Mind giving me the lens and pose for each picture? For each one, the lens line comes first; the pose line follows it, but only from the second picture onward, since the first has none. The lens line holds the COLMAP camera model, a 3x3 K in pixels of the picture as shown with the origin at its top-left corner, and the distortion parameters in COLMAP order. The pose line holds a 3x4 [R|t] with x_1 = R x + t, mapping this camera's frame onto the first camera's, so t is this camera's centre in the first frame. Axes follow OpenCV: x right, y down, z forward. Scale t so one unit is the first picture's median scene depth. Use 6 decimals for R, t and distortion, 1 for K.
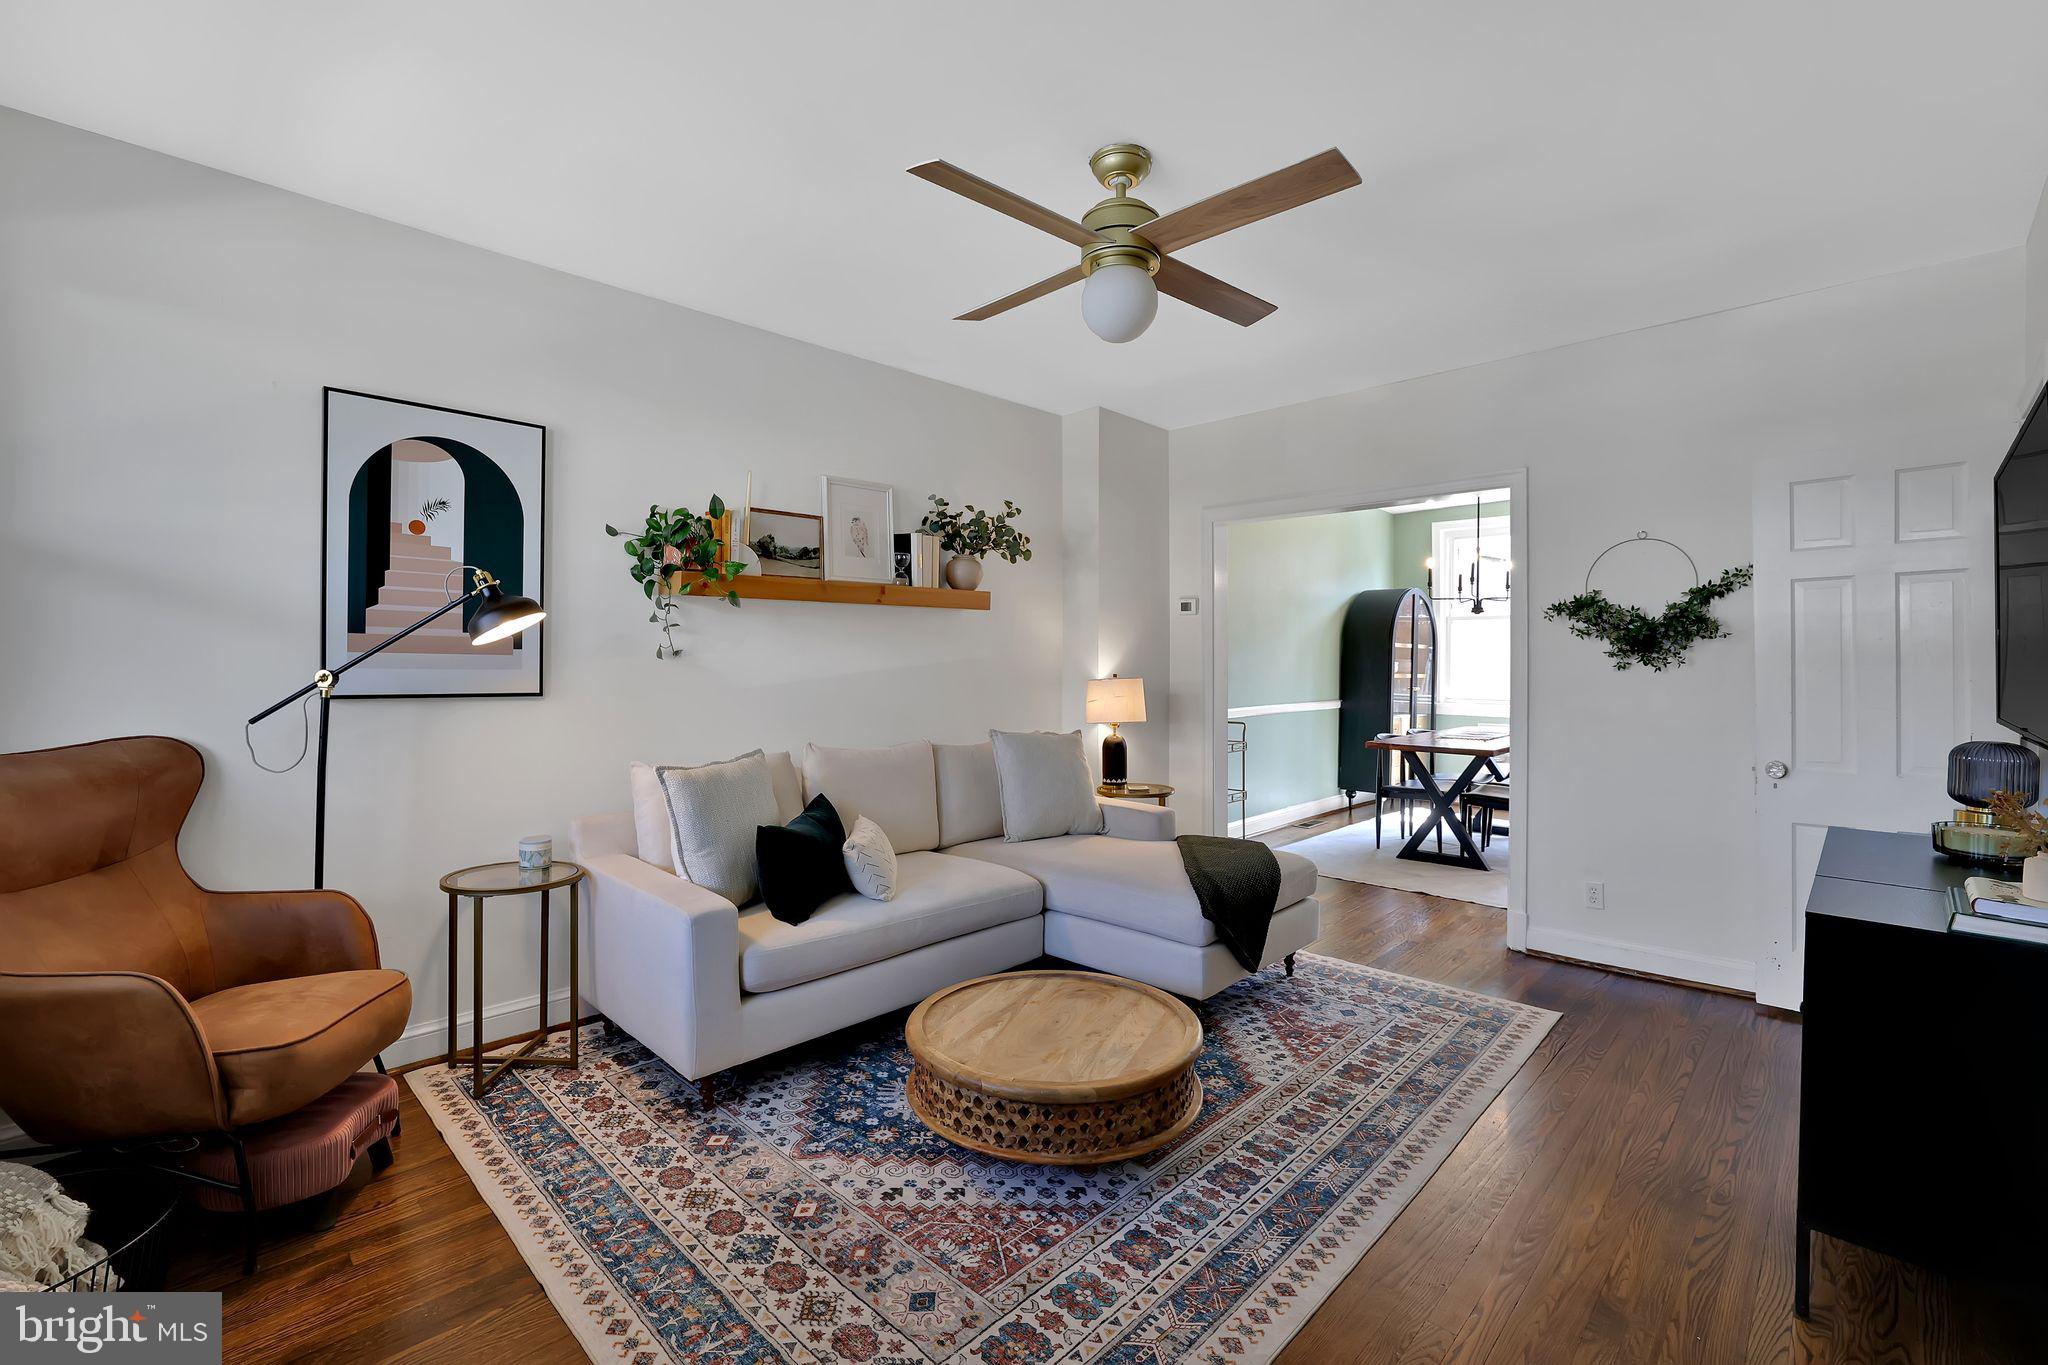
lens RADIAL K [[886.5, 0, 1016.1], [0, 886.5, 675.7], [0, 0, 1]] dist [-0.048890, 0.016848]
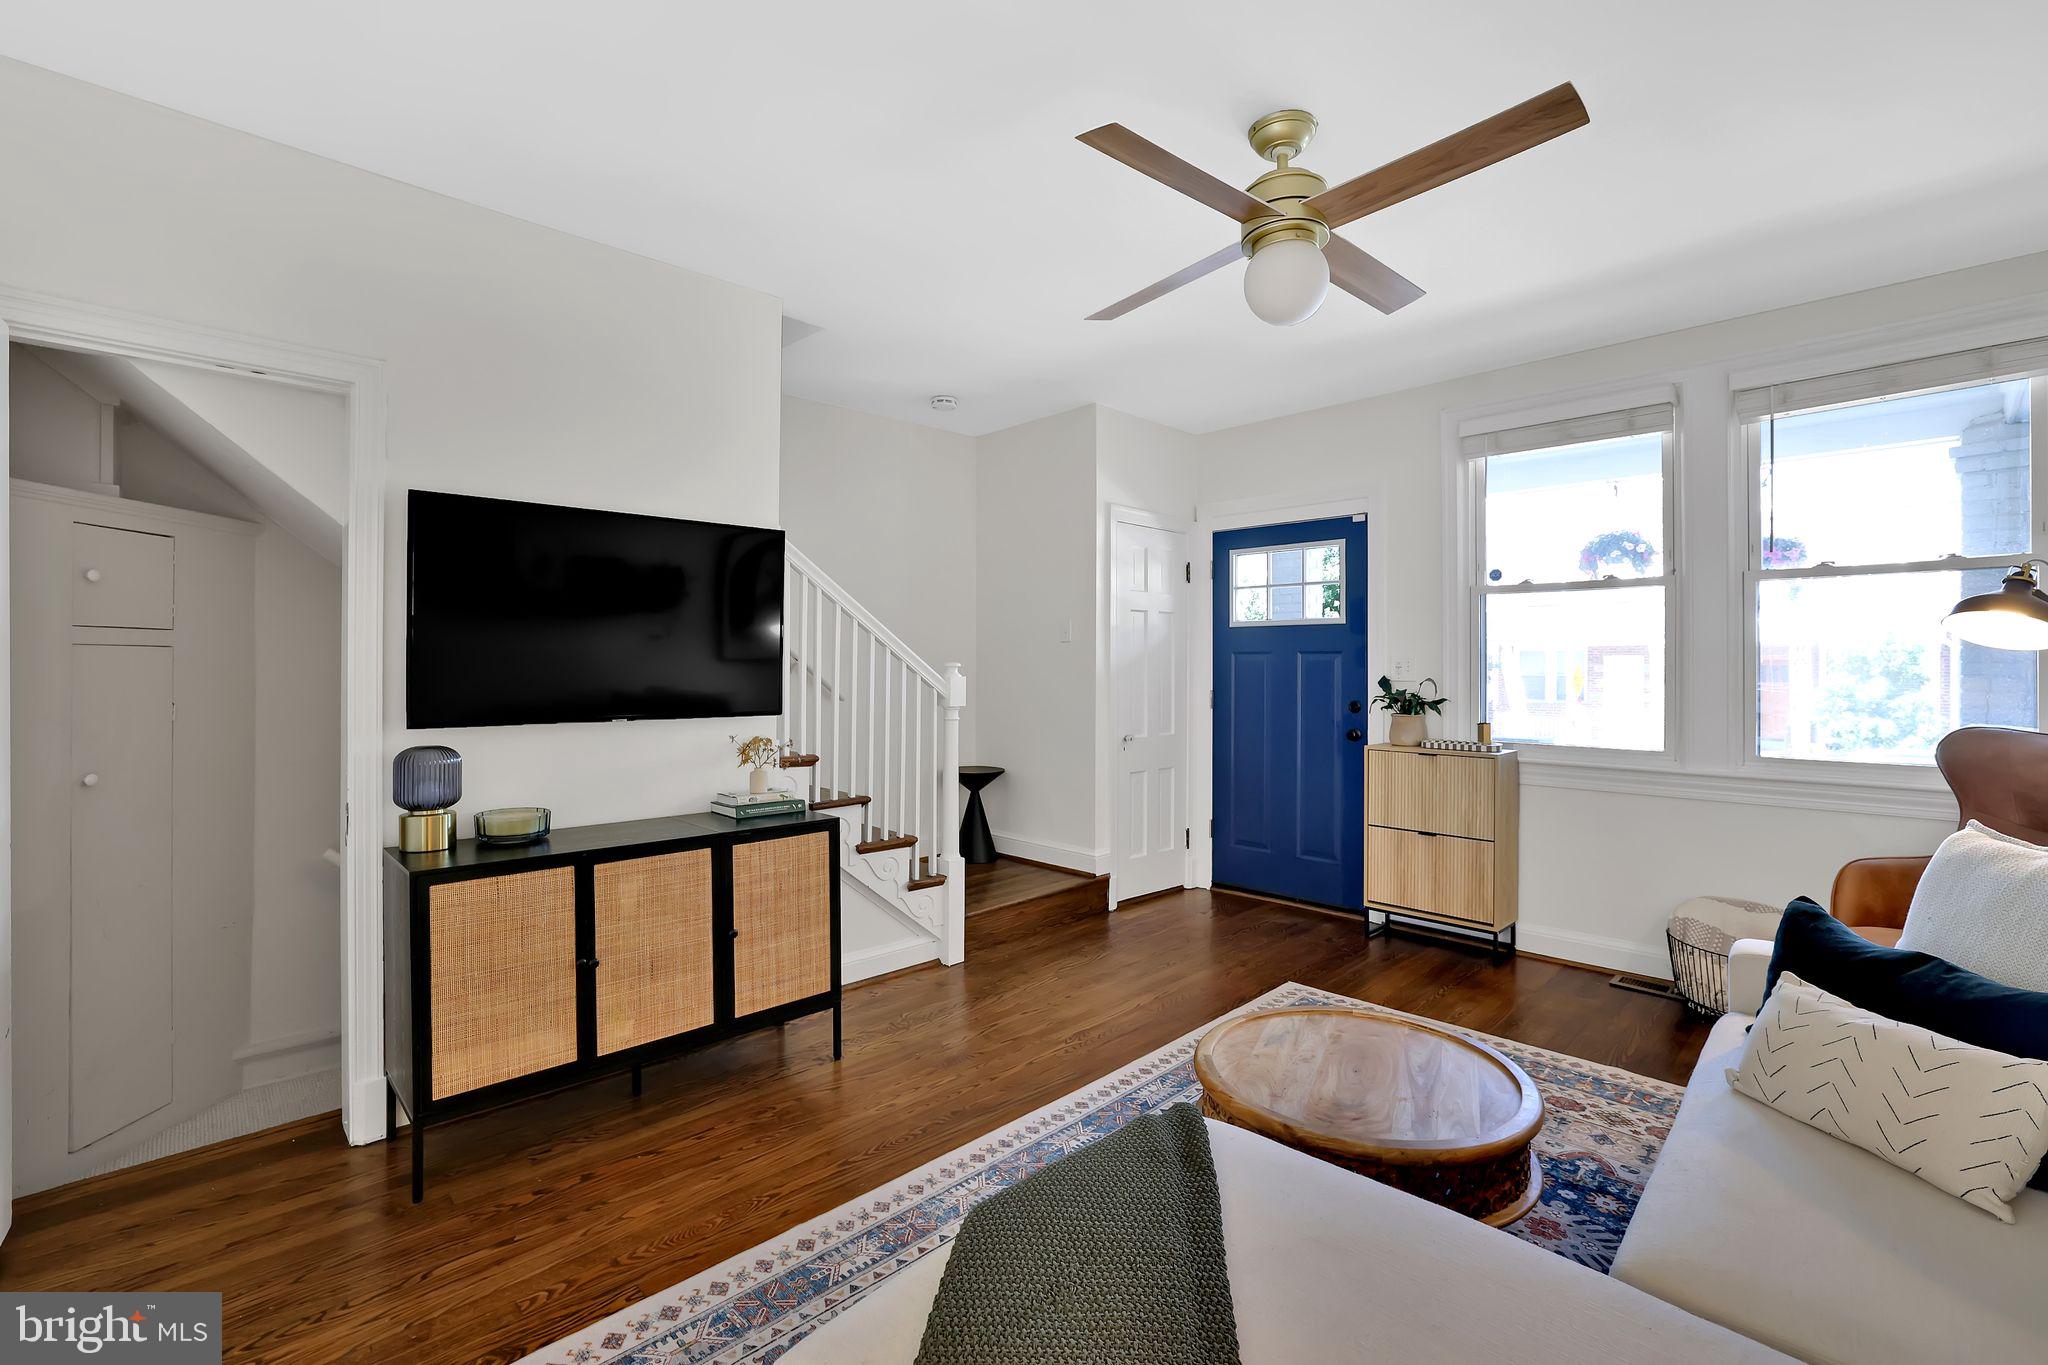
lens RADIAL K [[879.3, 0, 1019.7], [0, 879.3, 659.0], [0, 0, 1]] dist [-0.028931, 0.000179]
pose [[-0.999812, -0.001021, 0.019360, 0.294400], [-0.000874, 0.999971, 0.007583, -0.025658], [-0.019368, 0.007565, -0.999784, 1.494330]]
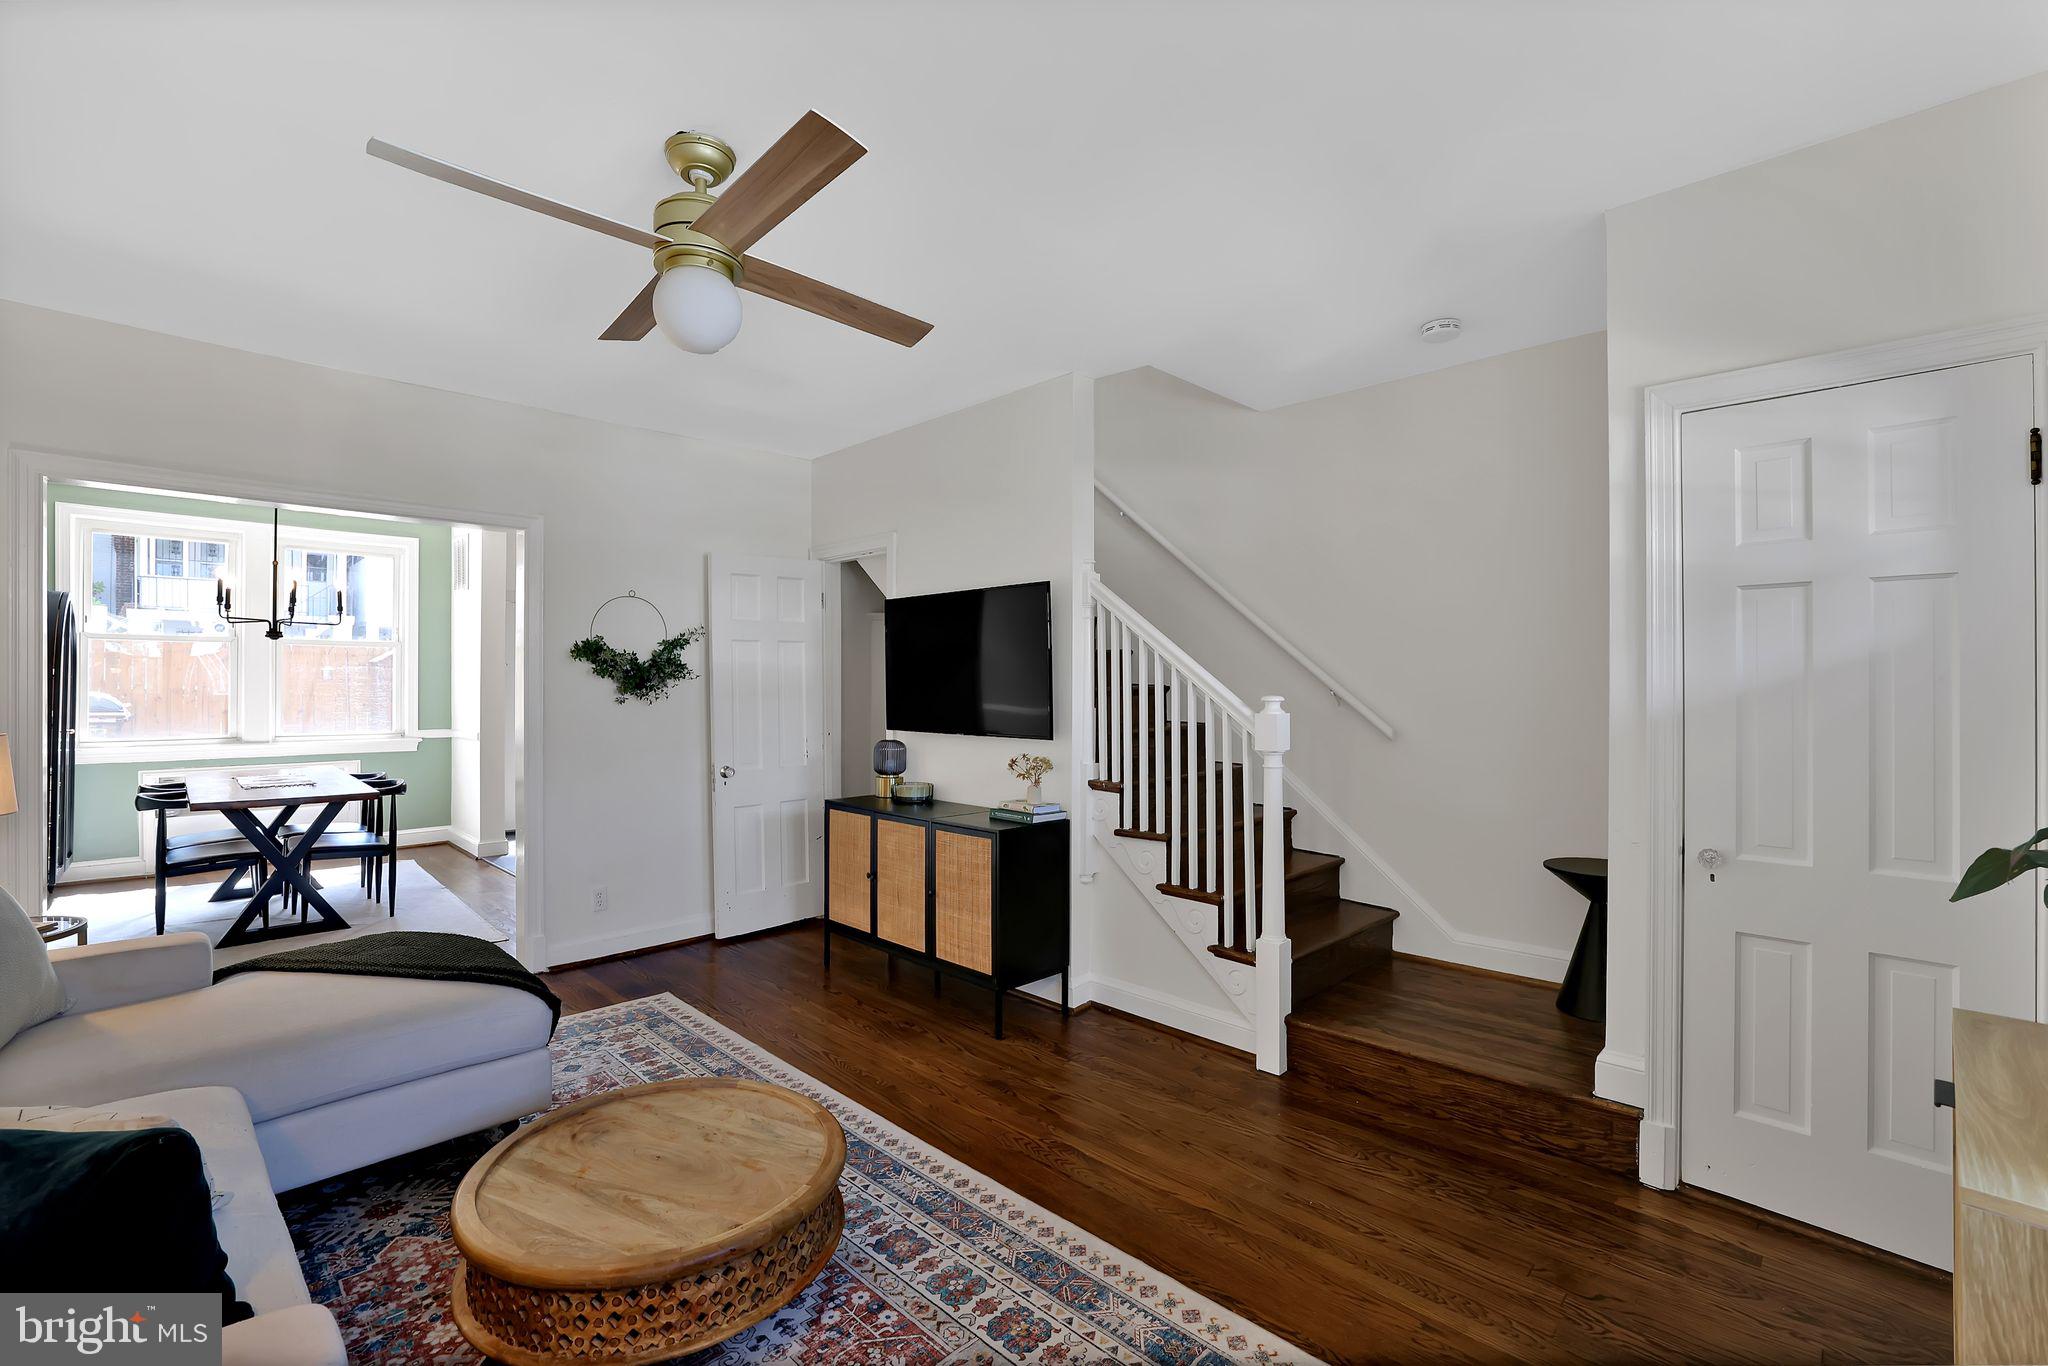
lens RADIAL K [[886.5, 0, 1016.1], [0, 886.5, 676.2], [0, 0, 1]] dist [-0.048890, 0.016848]
pose [[0.002028, 0.010796, 0.999940, -0.597137], [0.014767, 0.999832, -0.010825, -0.026970], [-0.999889, 0.014788, 0.001868, 0.525554]]
